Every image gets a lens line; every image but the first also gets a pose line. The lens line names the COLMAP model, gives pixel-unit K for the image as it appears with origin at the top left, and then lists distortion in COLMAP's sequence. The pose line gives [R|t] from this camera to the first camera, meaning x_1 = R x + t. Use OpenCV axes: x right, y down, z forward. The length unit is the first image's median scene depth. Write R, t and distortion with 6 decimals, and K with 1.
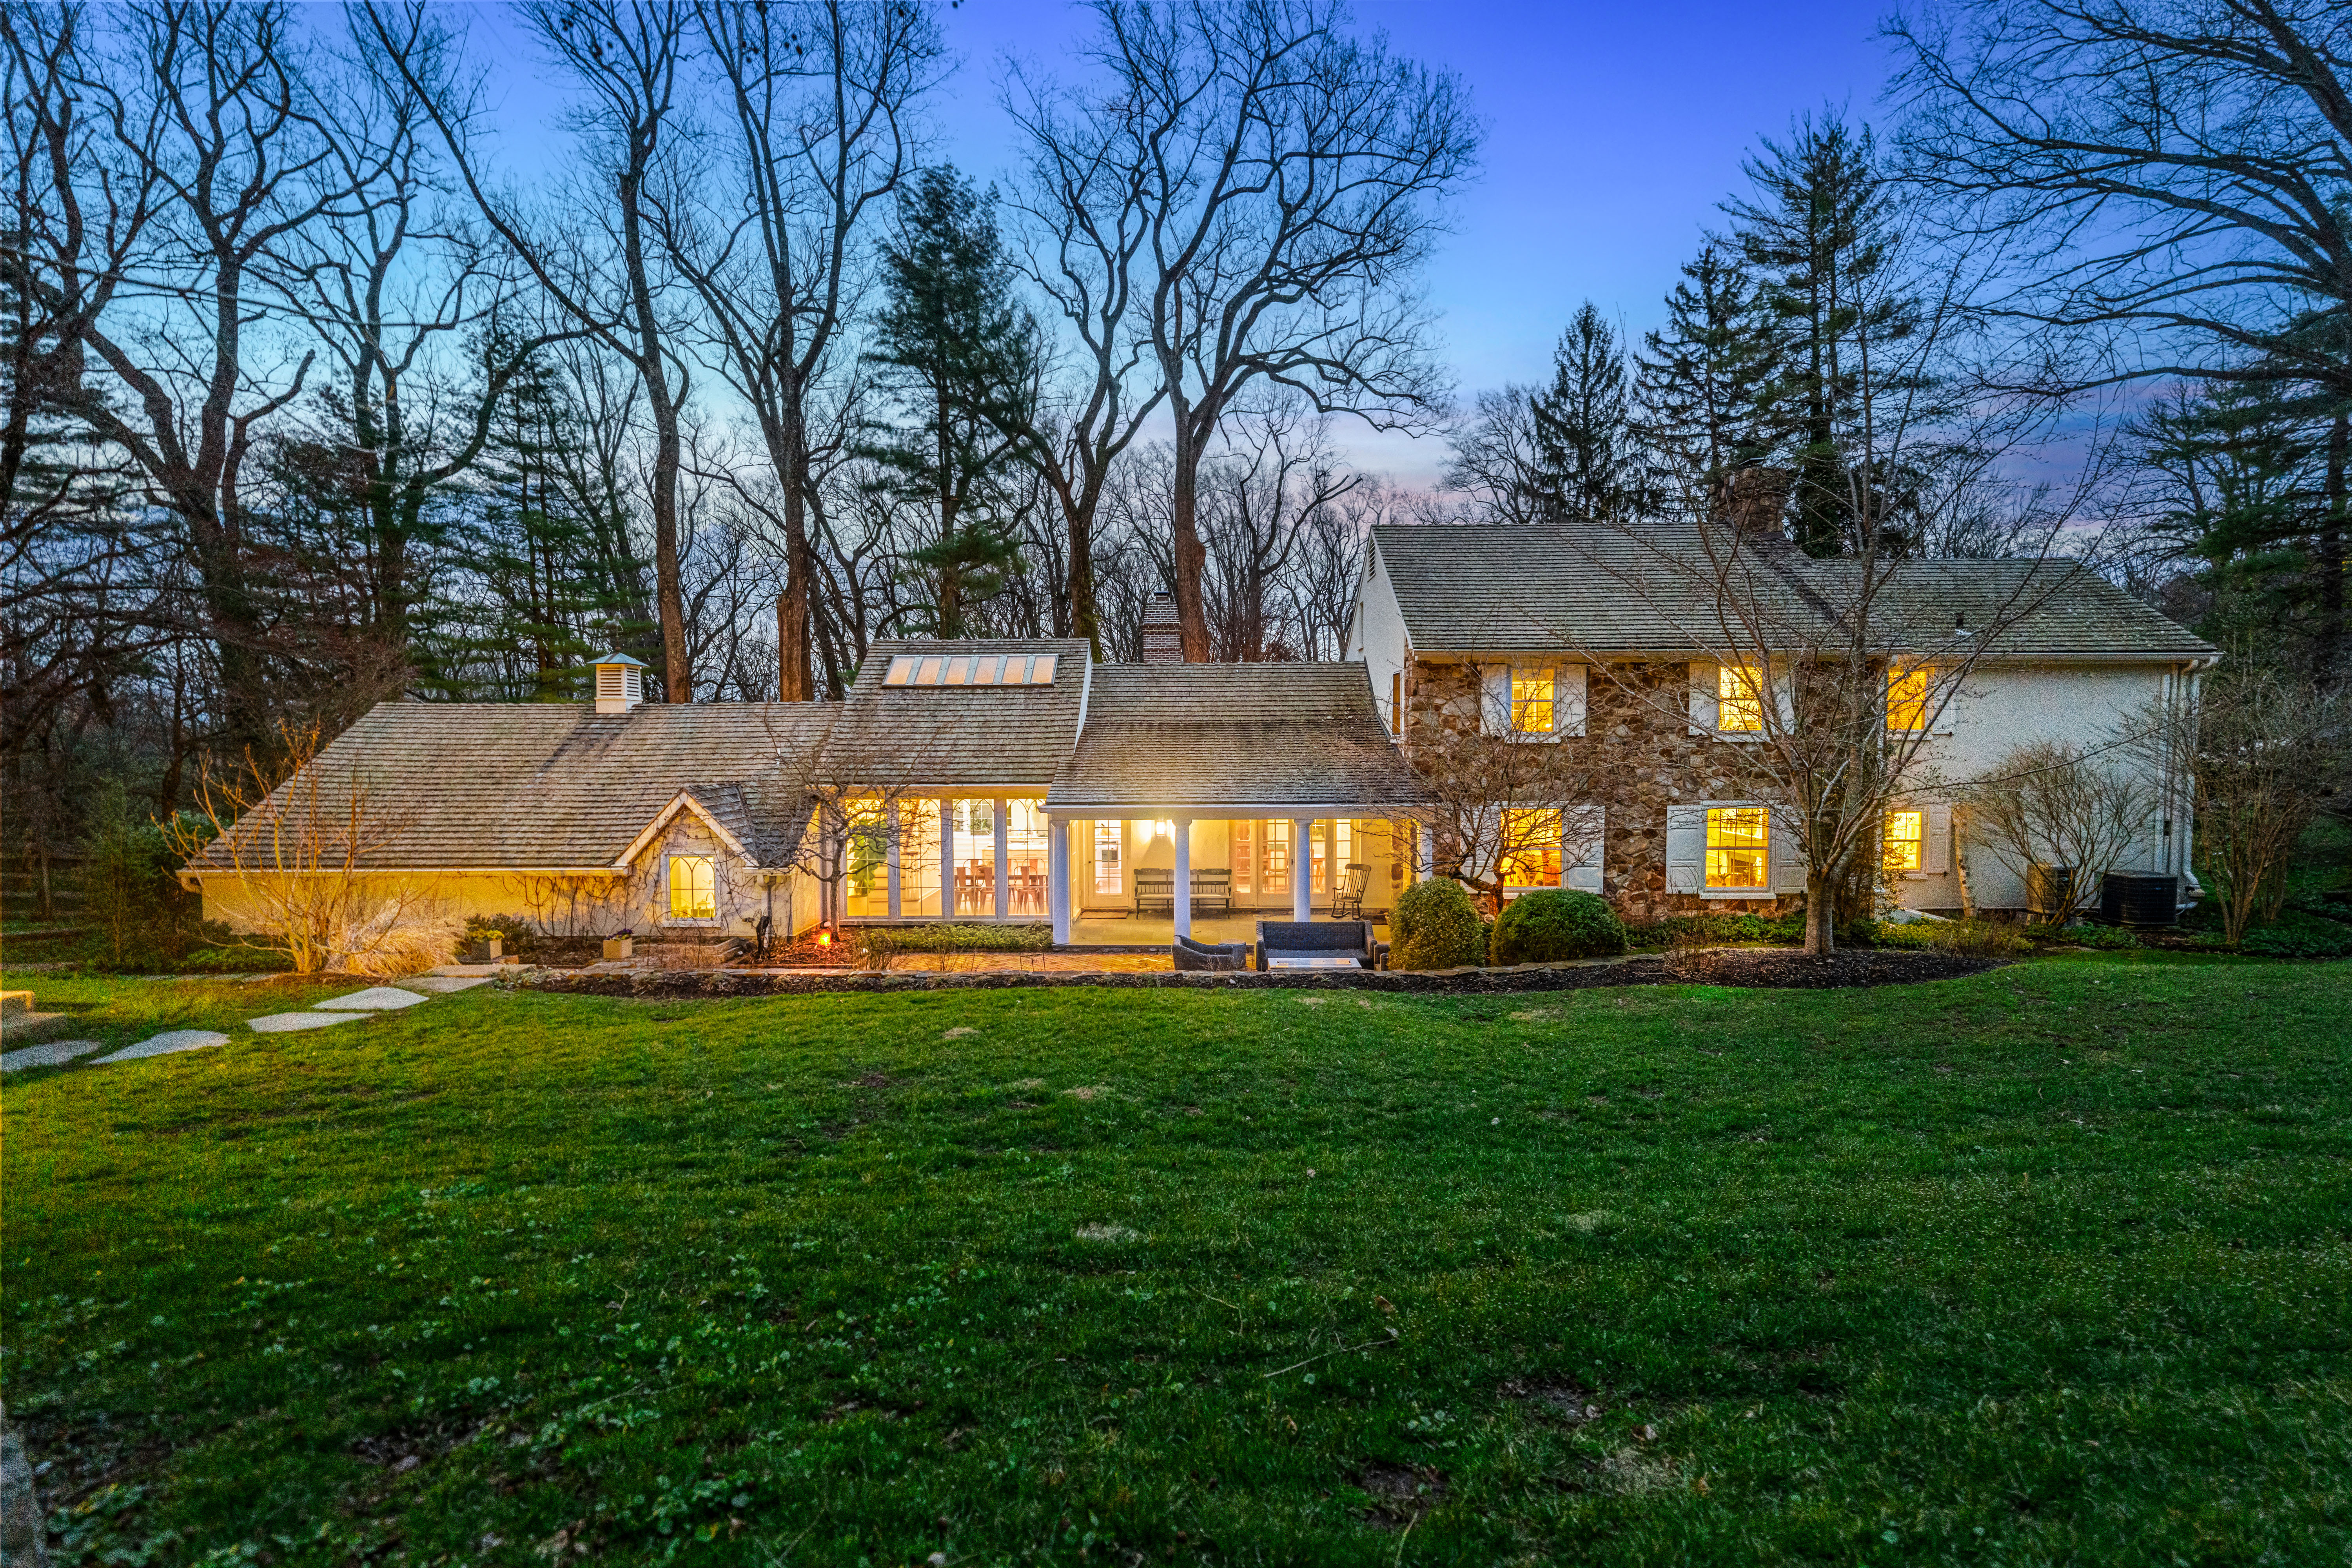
lens RADIAL K [[1088.7, 0, 1173.8], [0, 1088.7, 753.0], [0, 0, 1]] dist [0.002817, 0.000649]
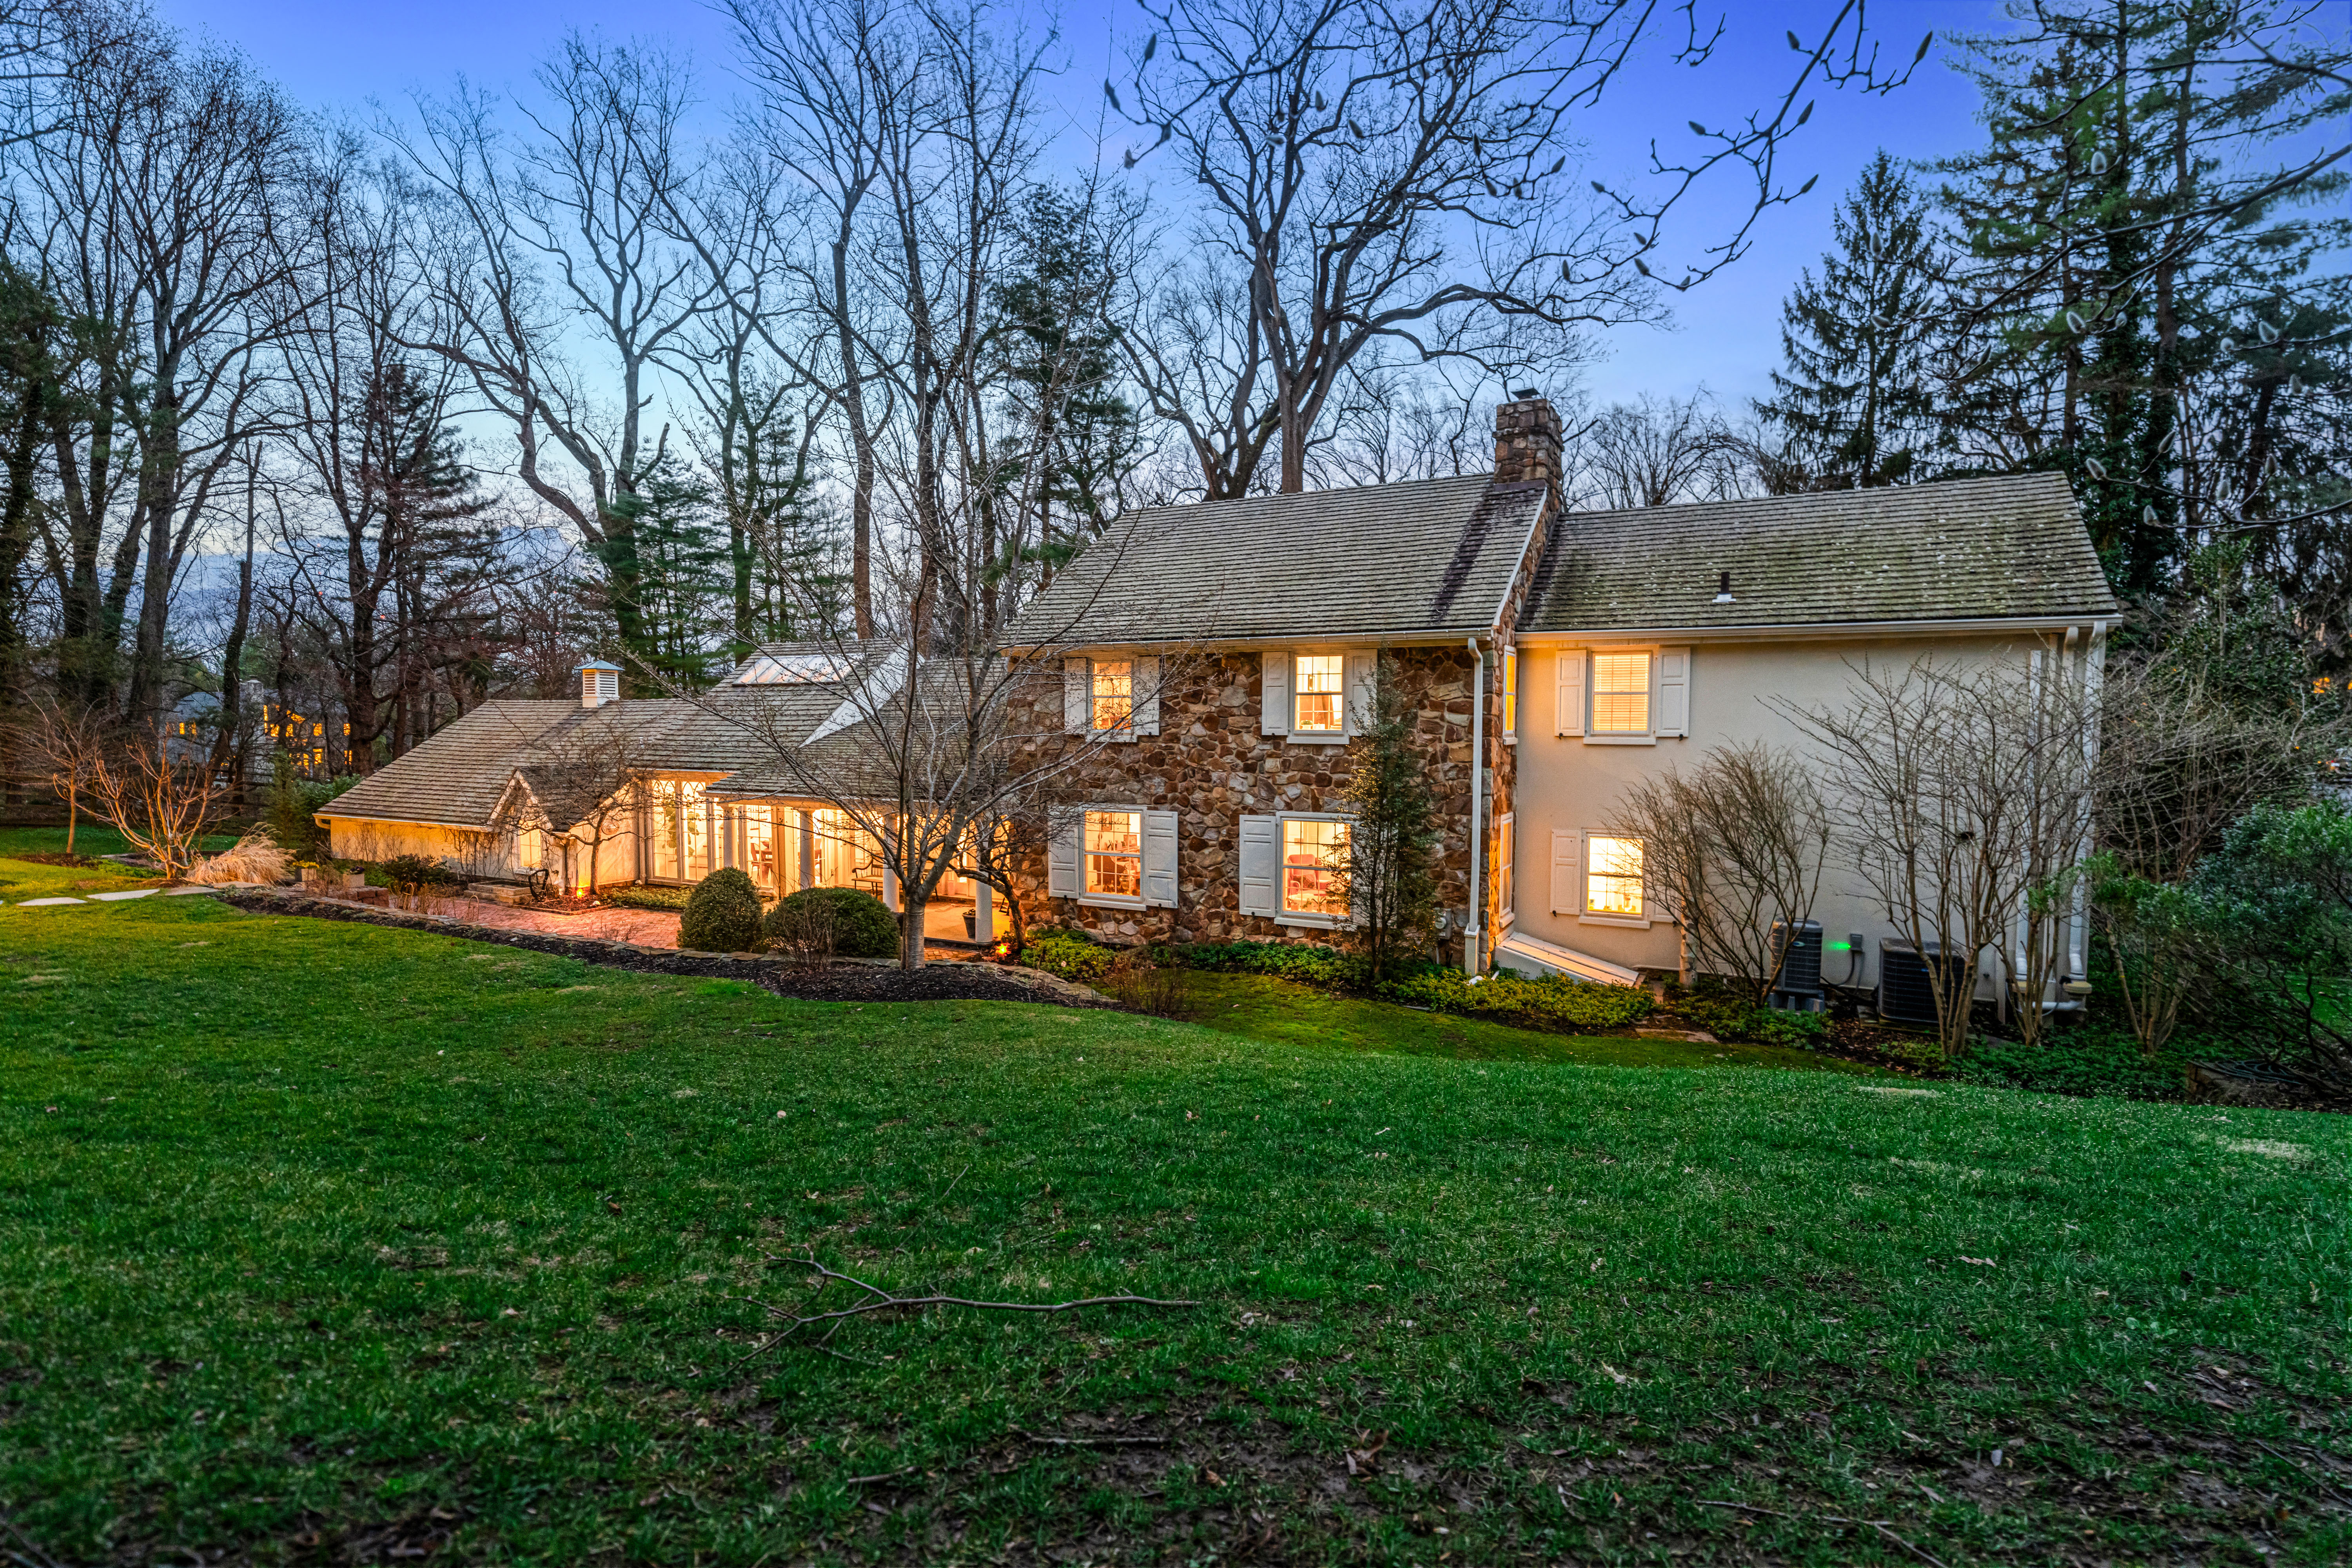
lens RADIAL K [[1118.6, 0, 1176.0], [0, 1118.6, 784.0], [0, 0, 1]] dist [-0.000546, -0.000066]
pose [[0.886598, 0.031700, -0.461453, 0.821358], [-0.010736, 0.998790, 0.047986, -0.019759], [0.462416, -0.037590, 0.885866, 0.171973]]
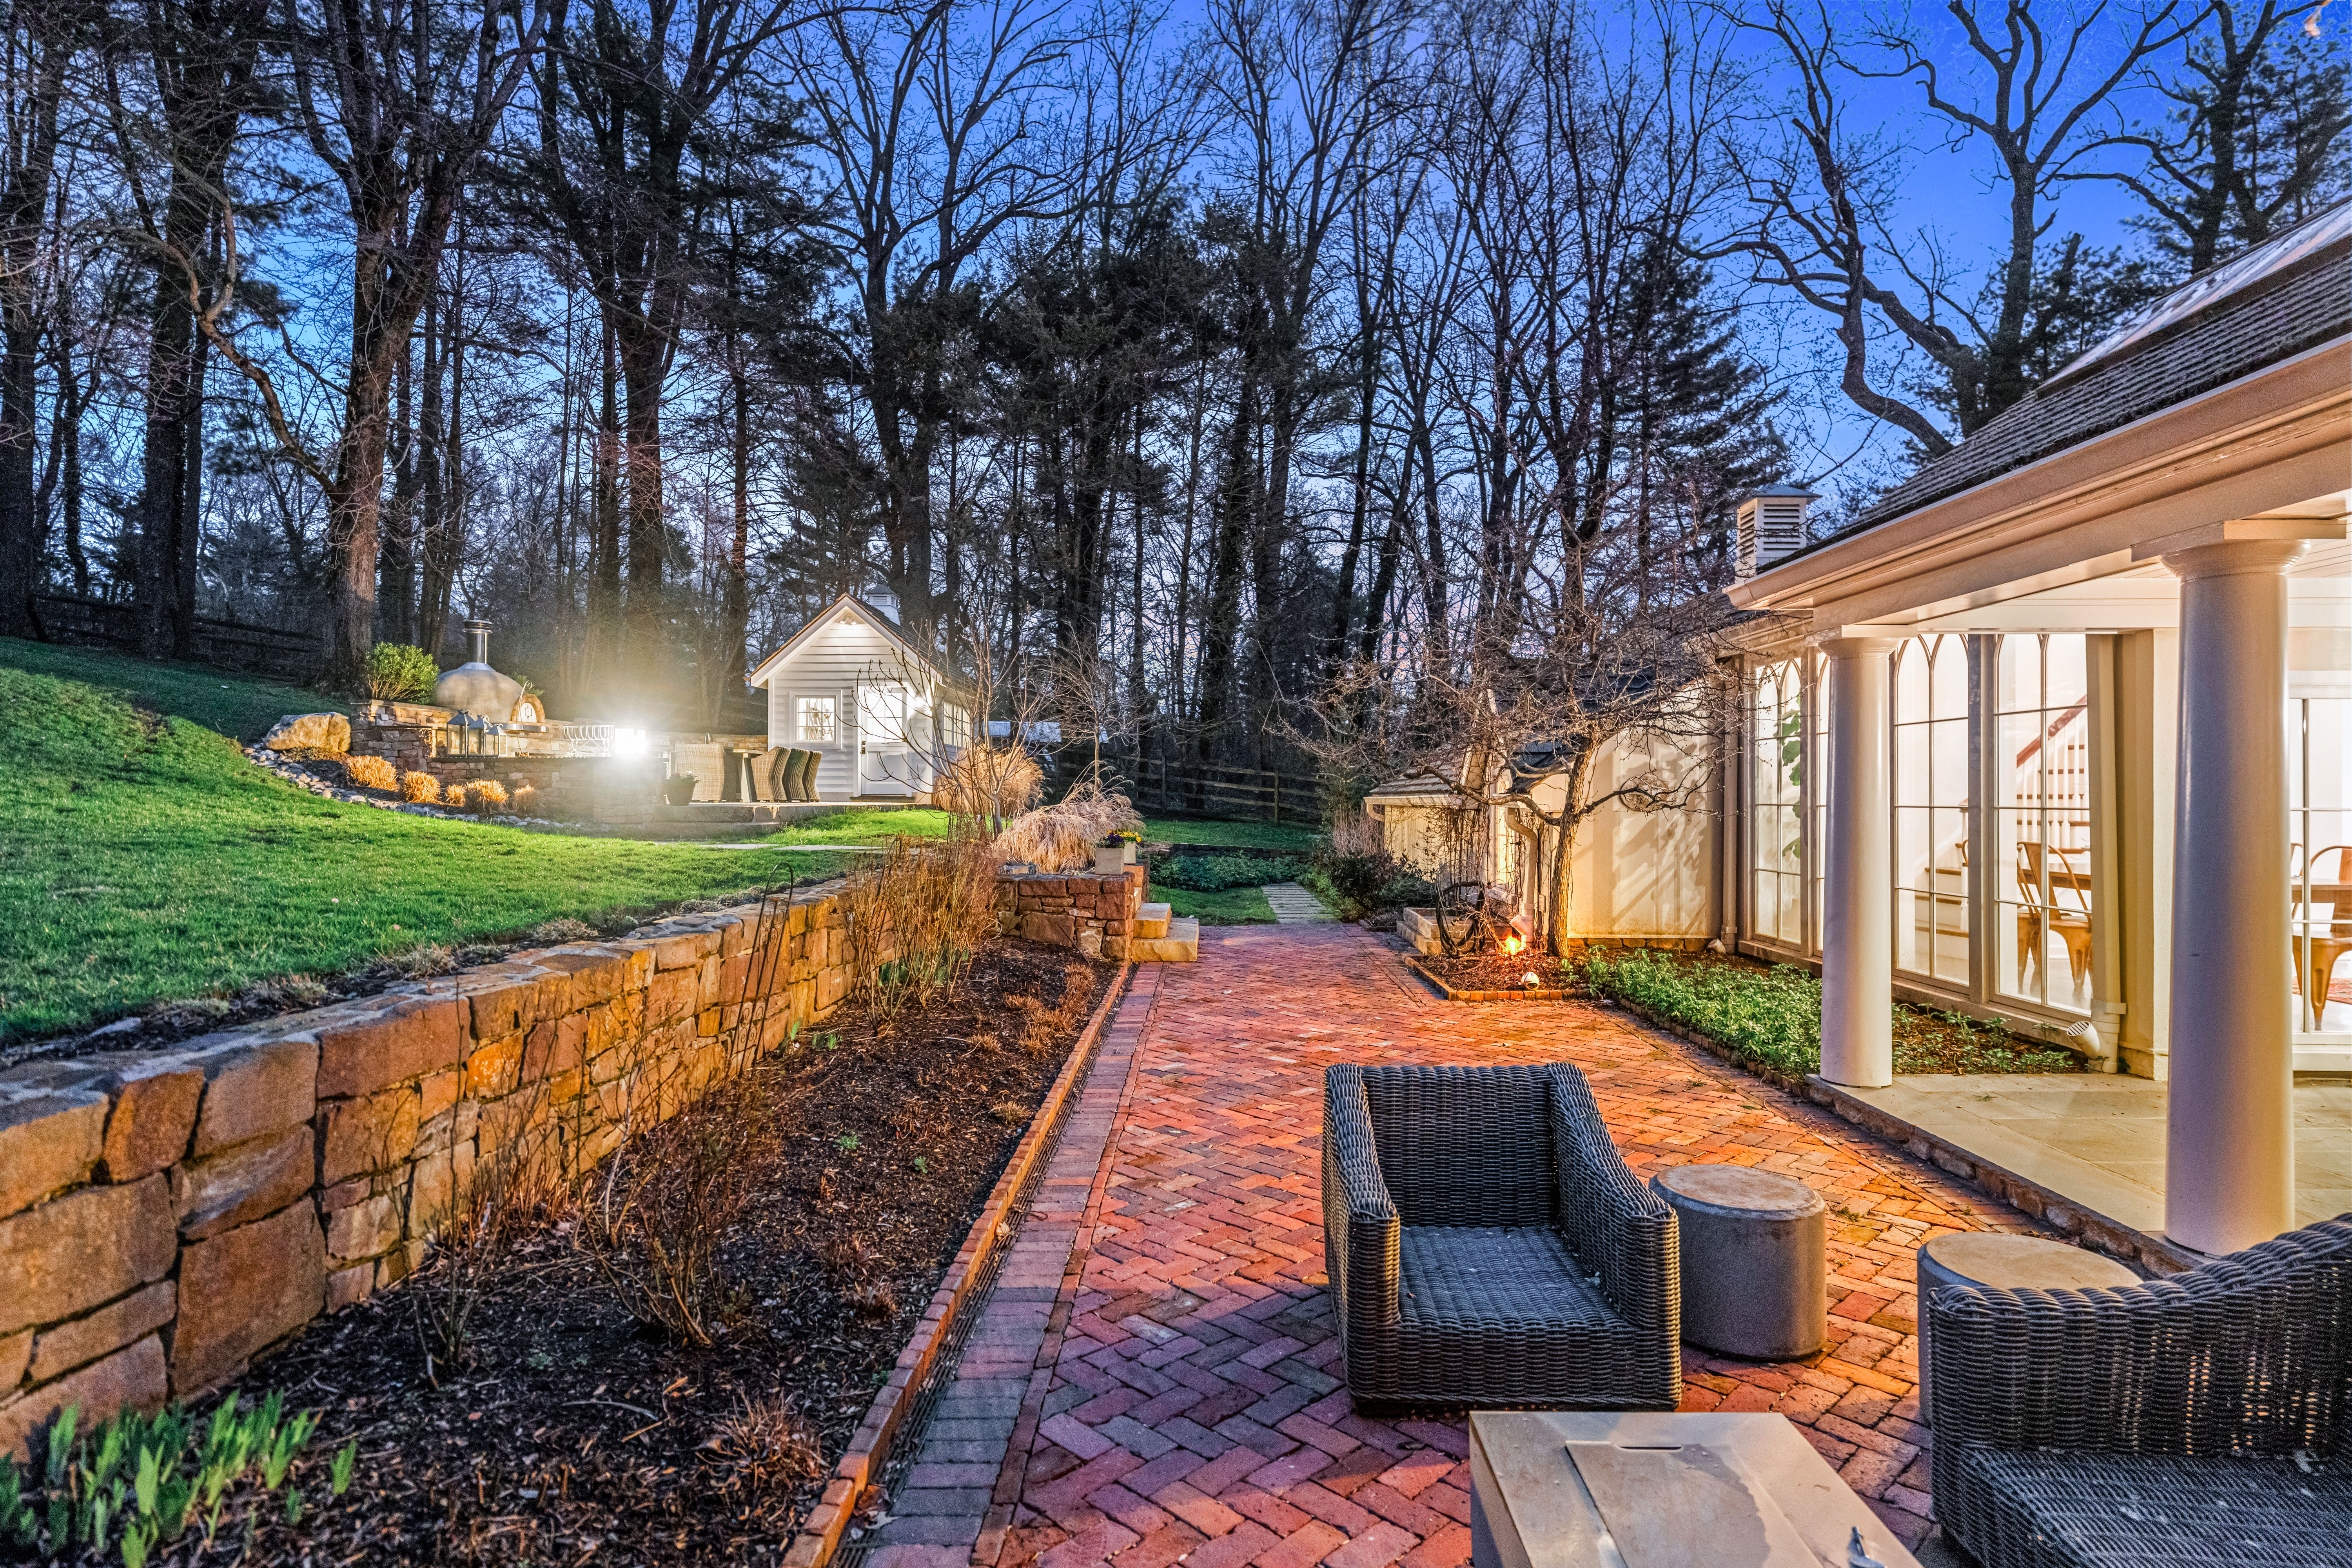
lens RADIAL K [[1209.3, 0, 1176.0], [0, 1209.3, 784.0], [0, 0, 1]] dist [0.001560, 0.000571]
pose [[-0.017440, -0.003273, -0.999843, 0.207679], [-0.022080, 0.999752, -0.002887, 0.098538], [0.999604, 0.022026, -0.017508, 0.802700]]
